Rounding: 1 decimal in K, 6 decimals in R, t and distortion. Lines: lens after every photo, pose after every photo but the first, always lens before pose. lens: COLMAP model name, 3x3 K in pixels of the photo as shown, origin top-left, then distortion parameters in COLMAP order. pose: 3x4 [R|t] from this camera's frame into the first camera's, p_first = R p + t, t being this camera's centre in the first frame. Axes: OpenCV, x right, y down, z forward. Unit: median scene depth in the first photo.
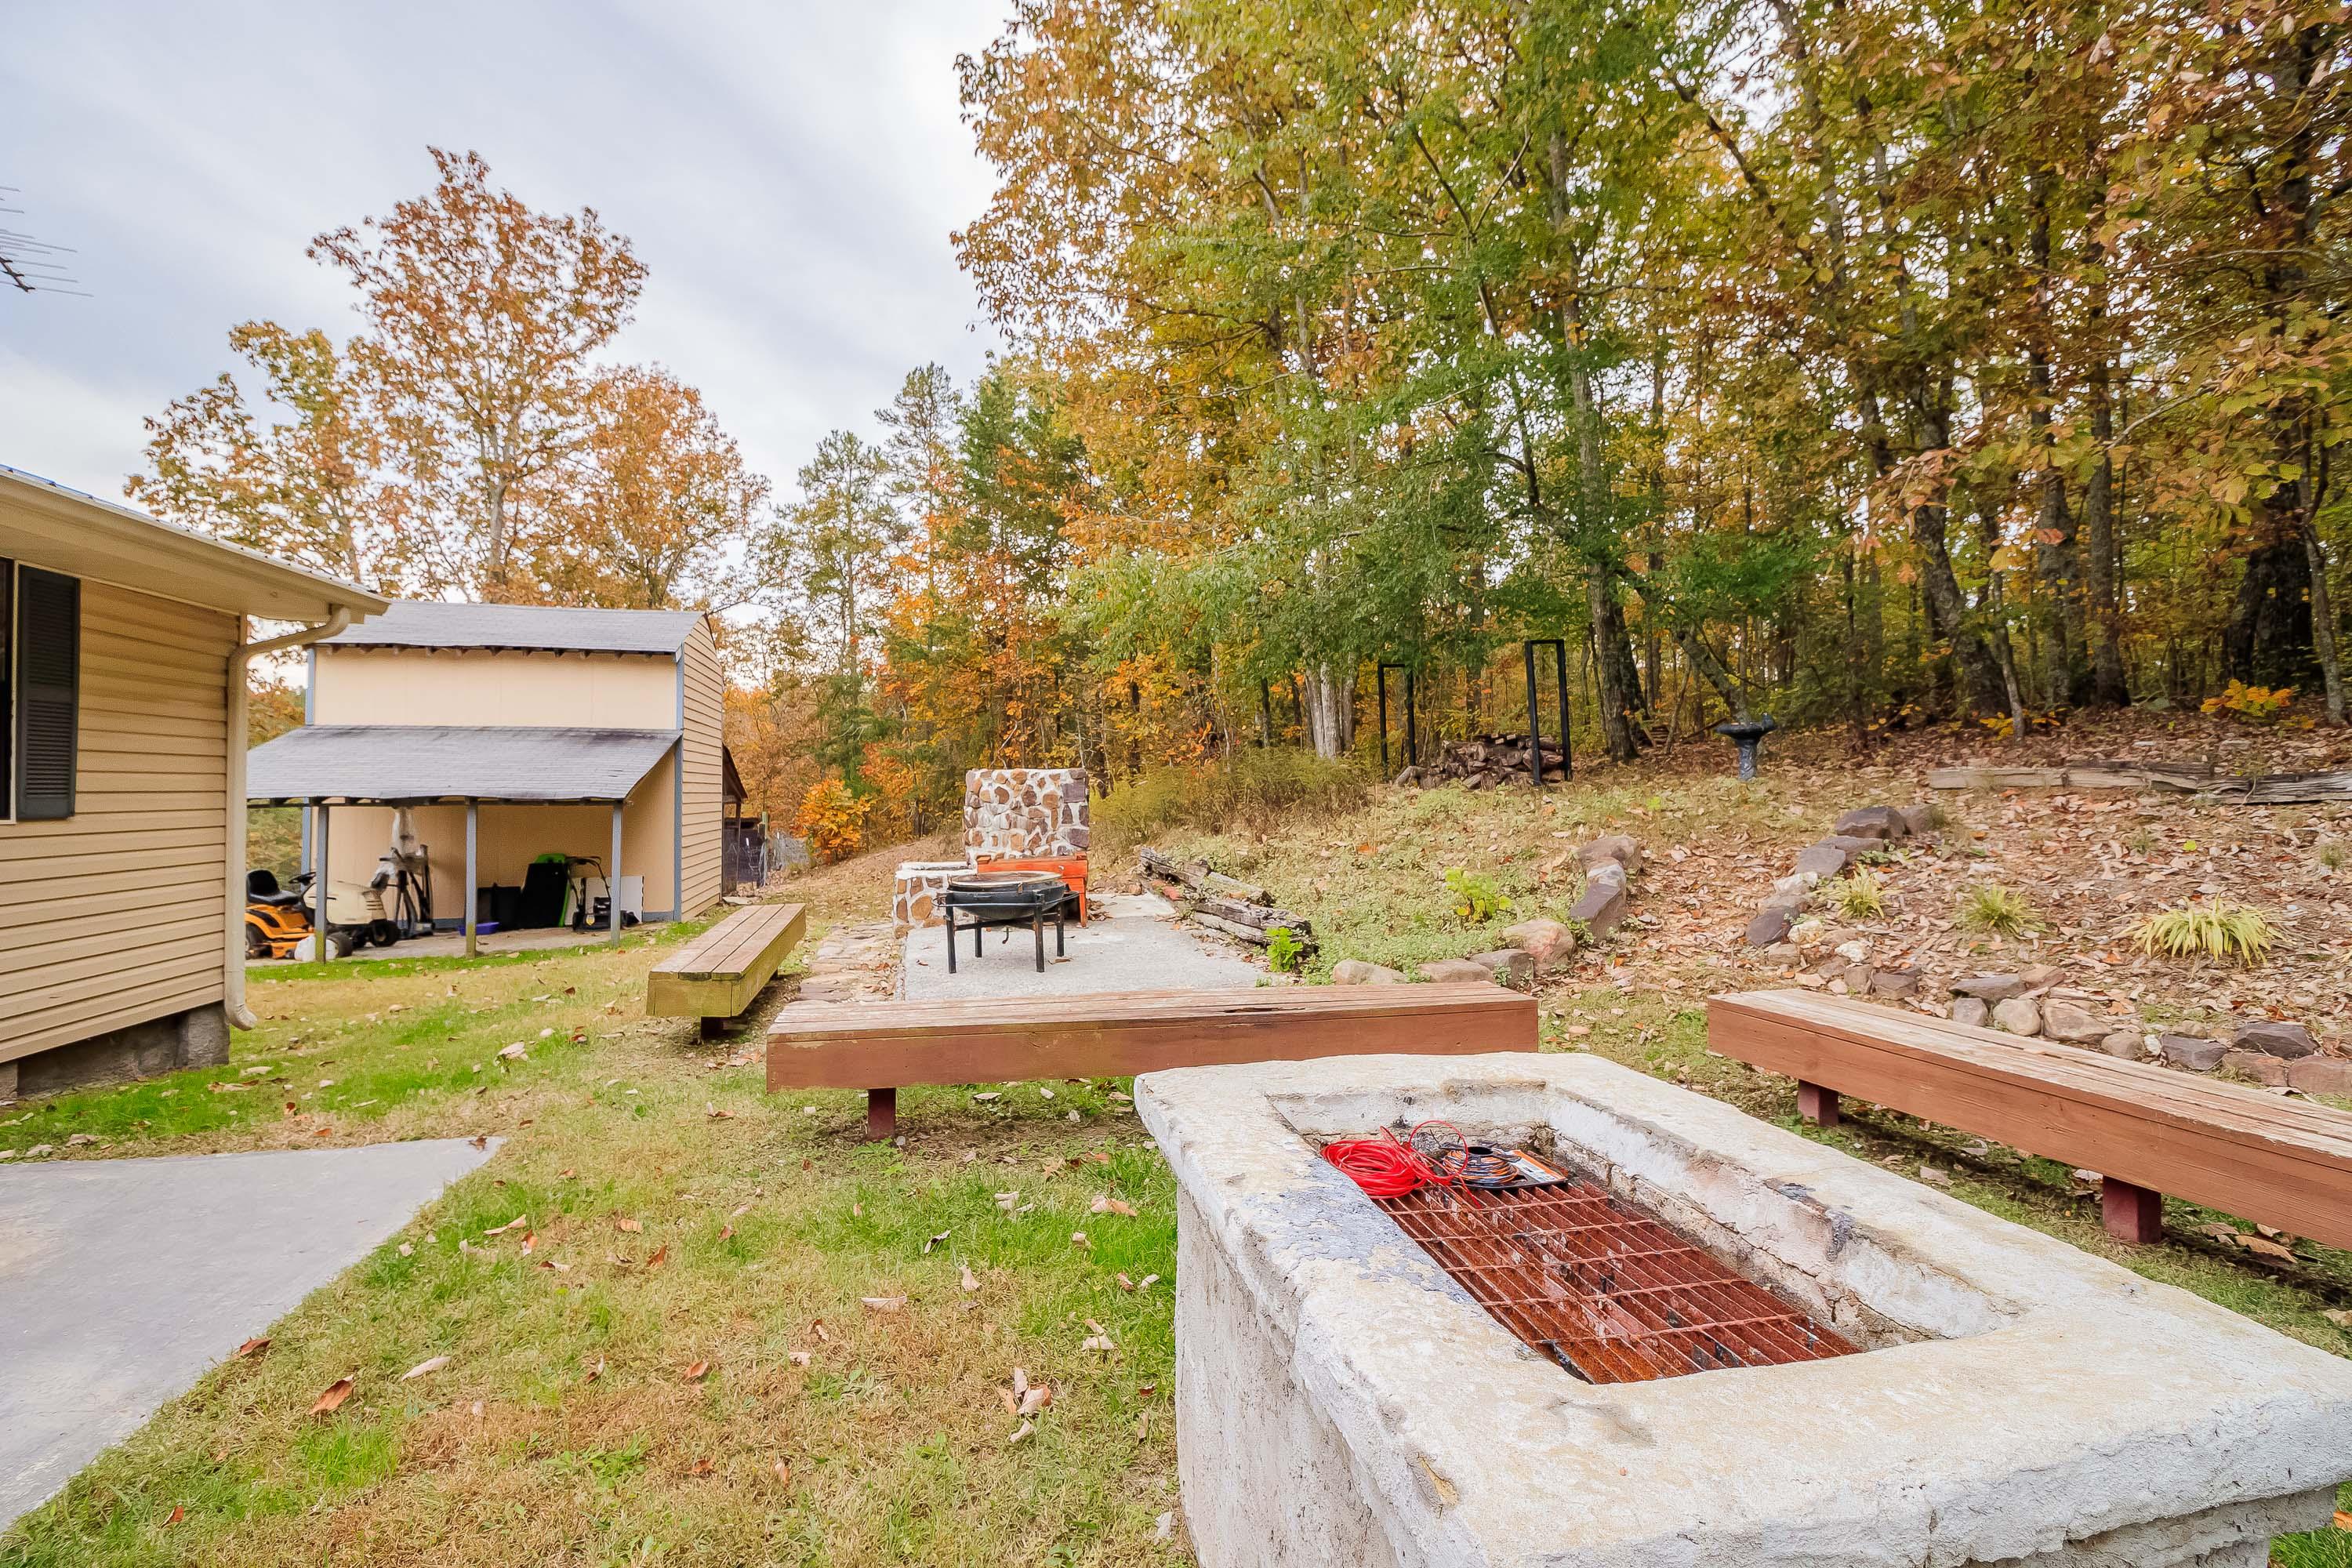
lens RADIAL K [[1122.5, 0, 1176.0], [0, 1122.5, 784.0], [0, 0, 1]] dist [0.000911, -0.014505]
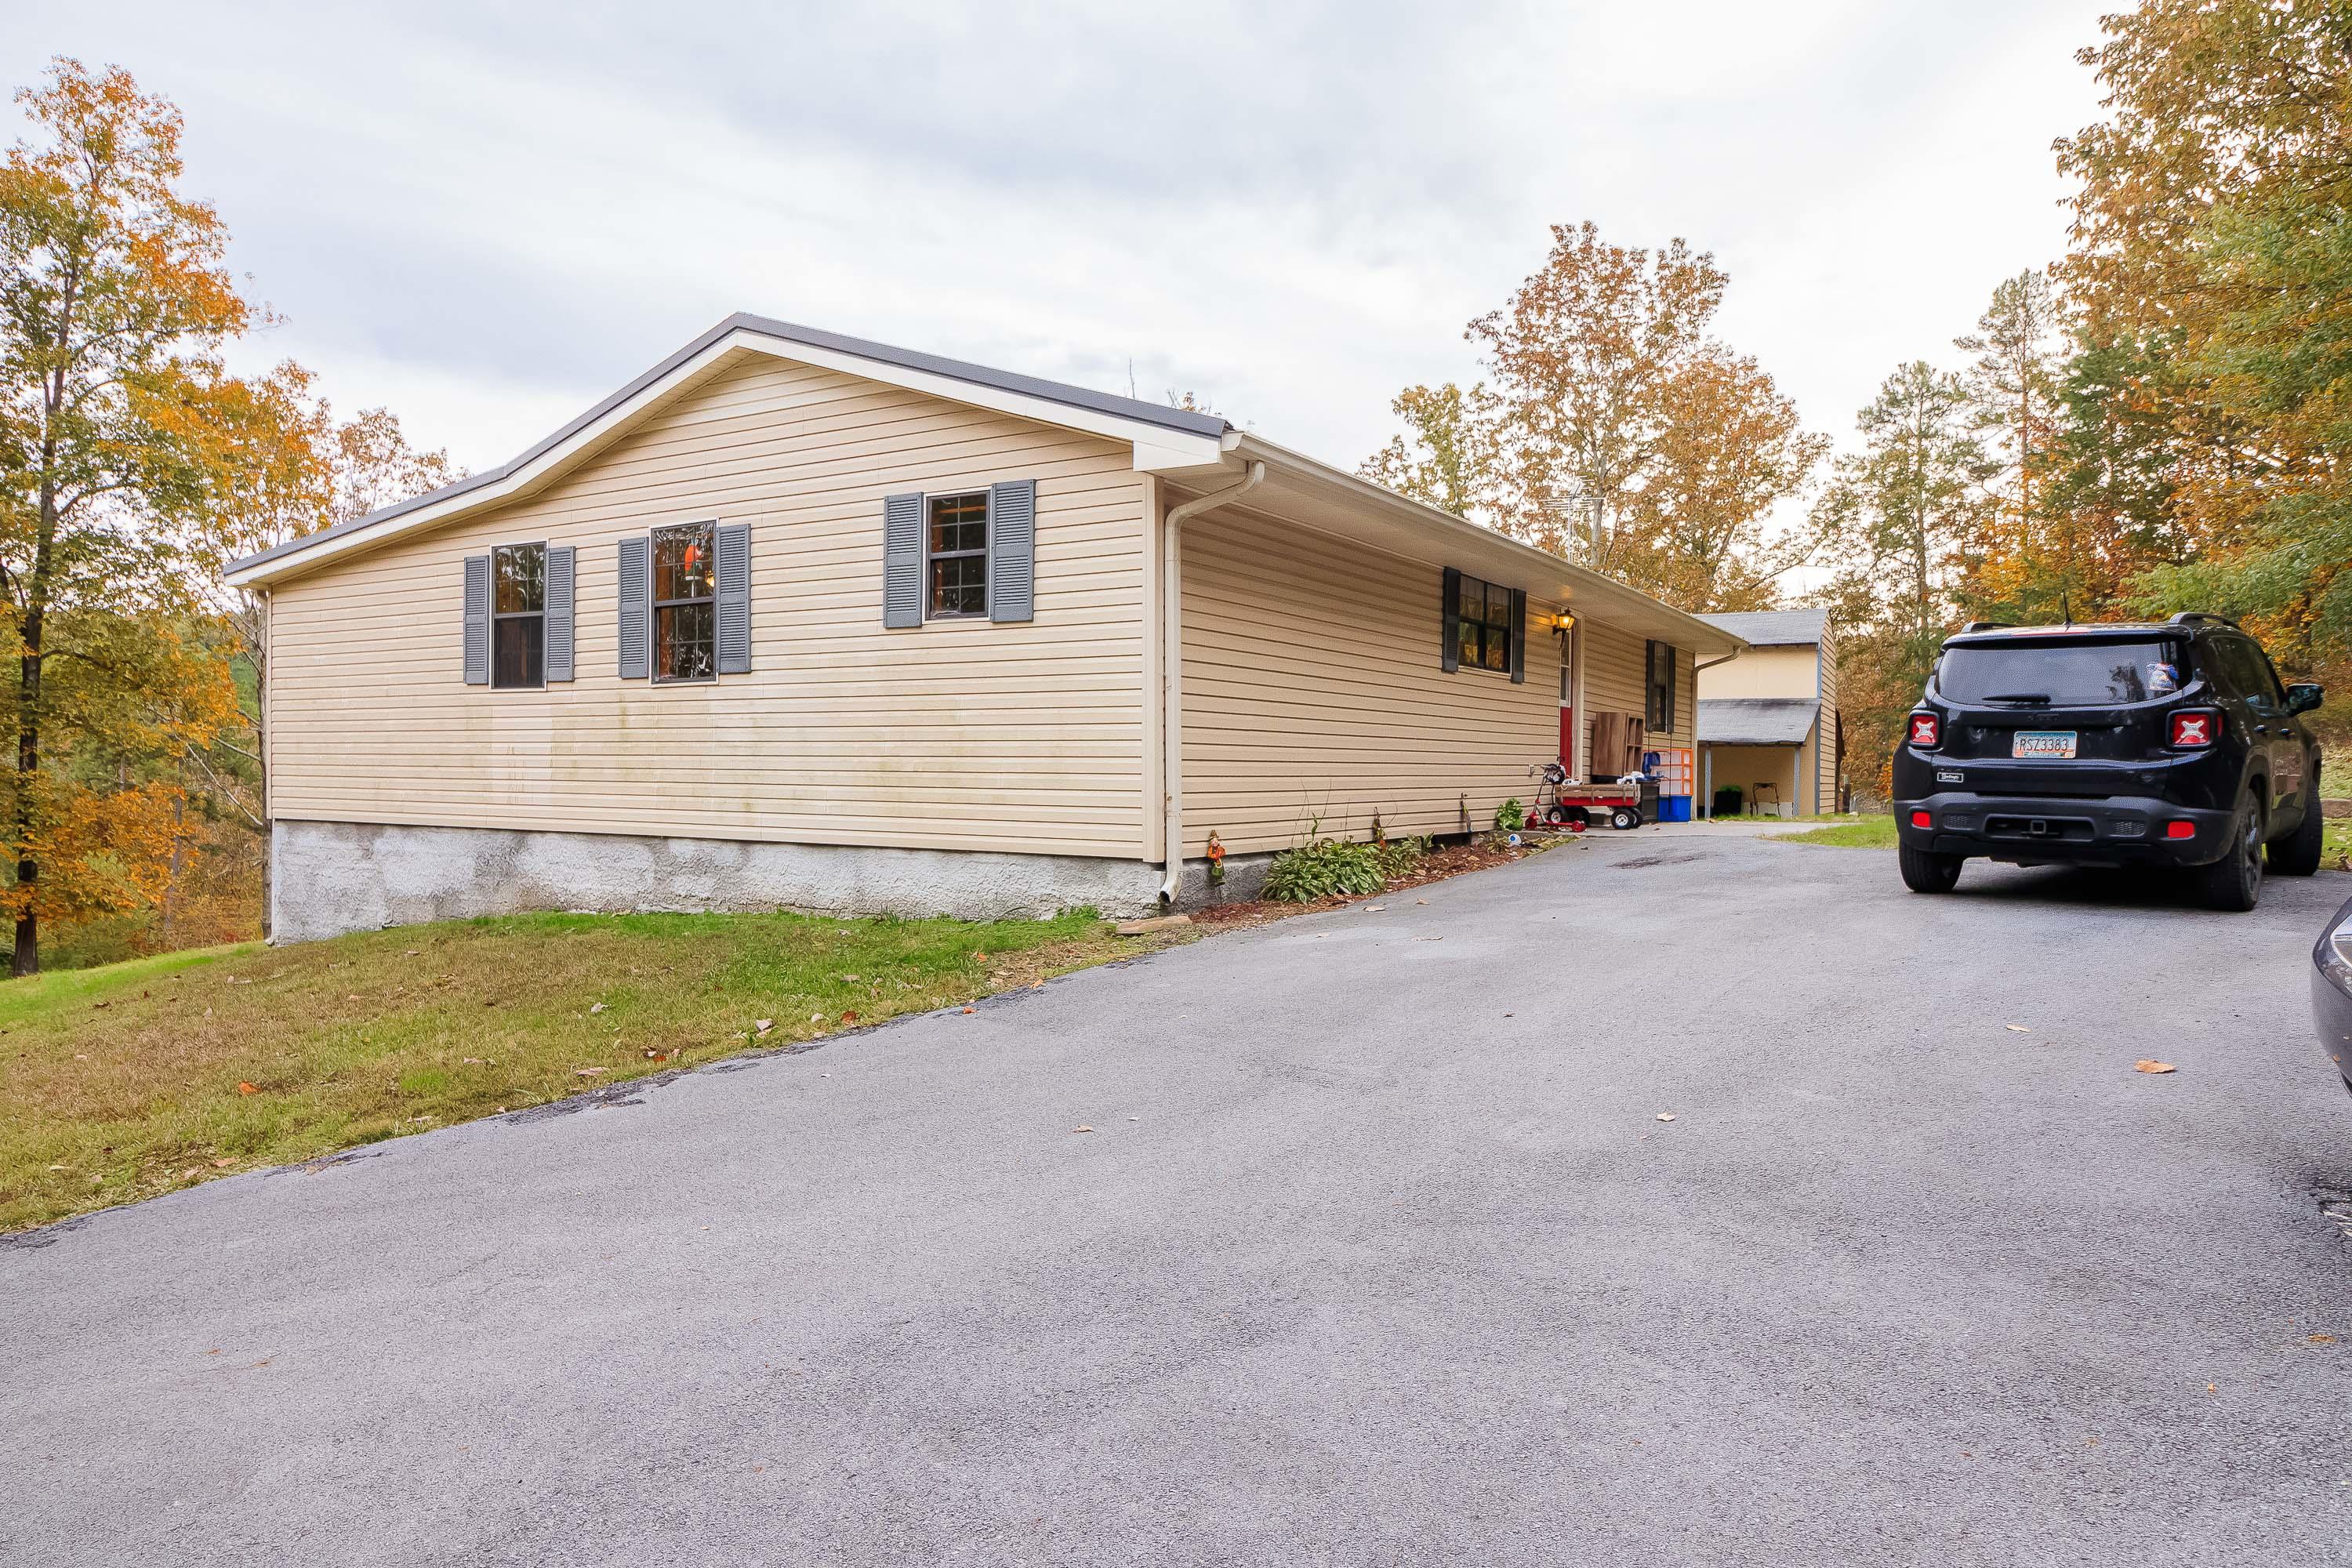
lens RADIAL K [[1292.5, 0, 1196.3], [0, 1292.5, 775.4], [0, 0, 1]] dist [0.001709, -0.026278]
pose [[0.708550, 0.012277, -0.705554, 0.052671], [-0.005785, 0.999916, 0.011590, 0.012502], [0.705637, -0.004130, 0.708562, -0.257212]]
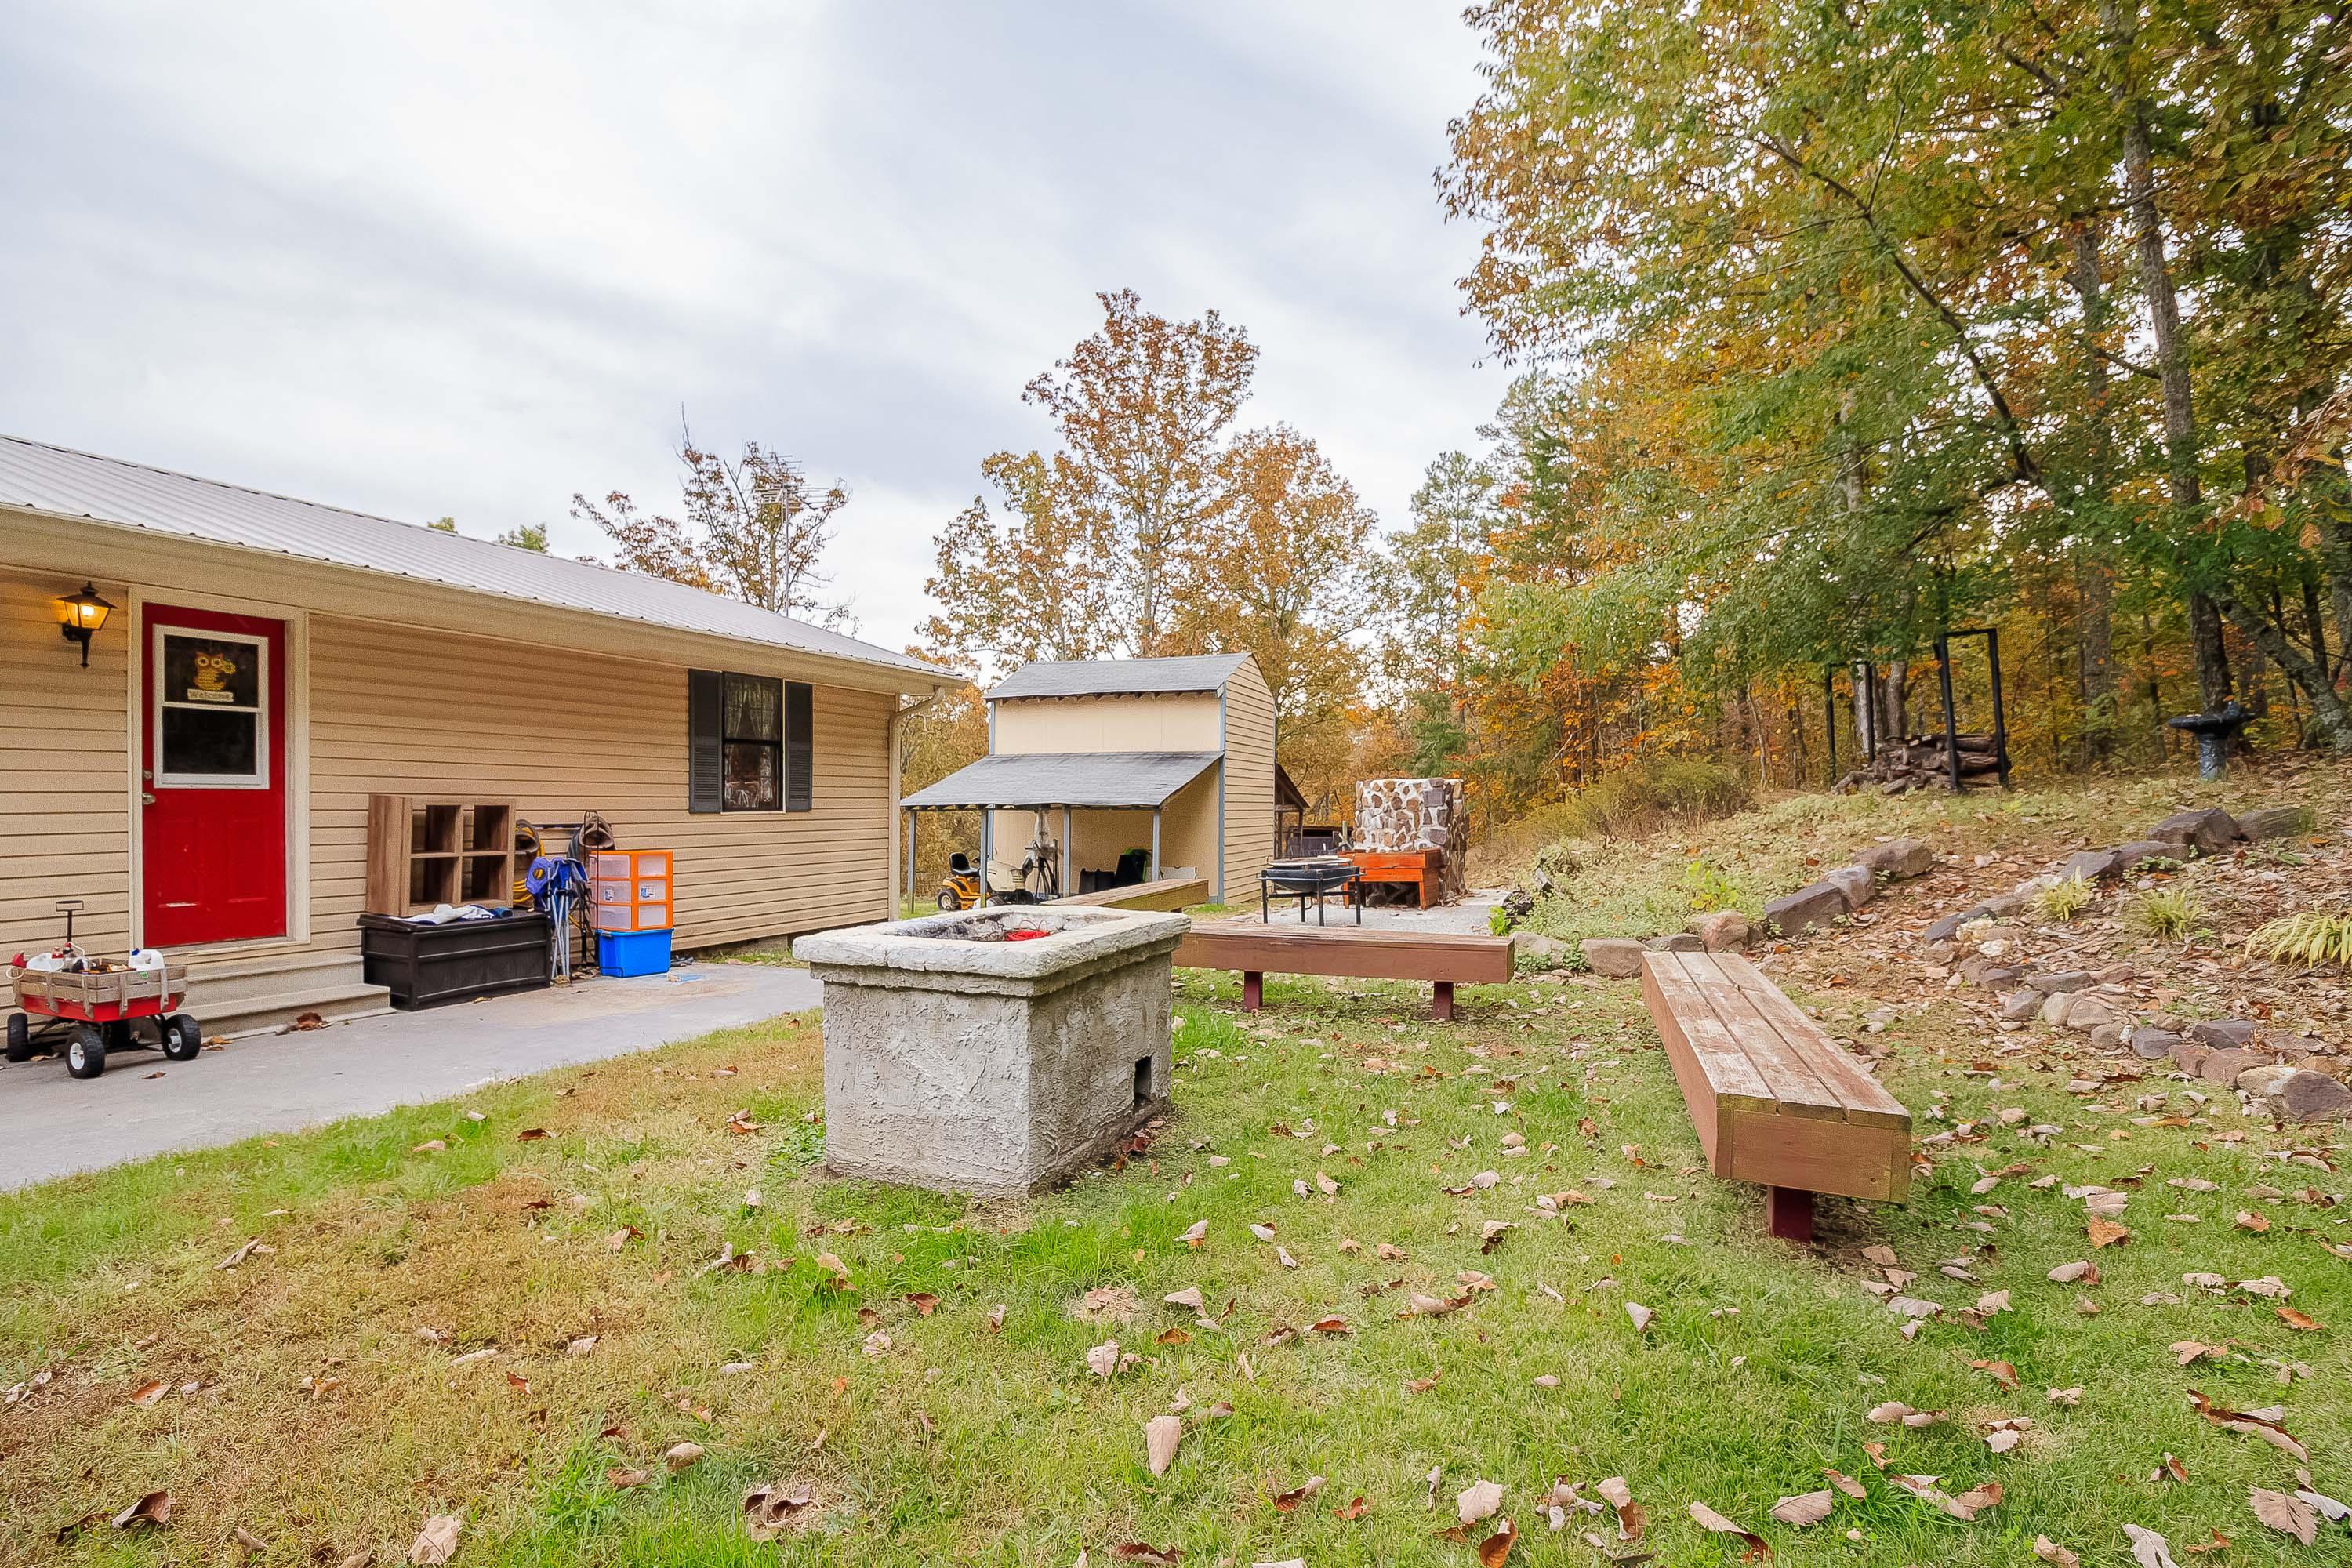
lens RADIAL K [[1113.1, 0, 1101.9], [0, 1113.1, 809.0], [0, 0, 1]] dist [0.001300, 0.000003]
pose [[0.815755, 0.002803, -0.578391, 0.062734], [0.003417, 0.999947, 0.009666, 0.001294], [0.578388, -0.009861, 0.815703, -0.032755]]
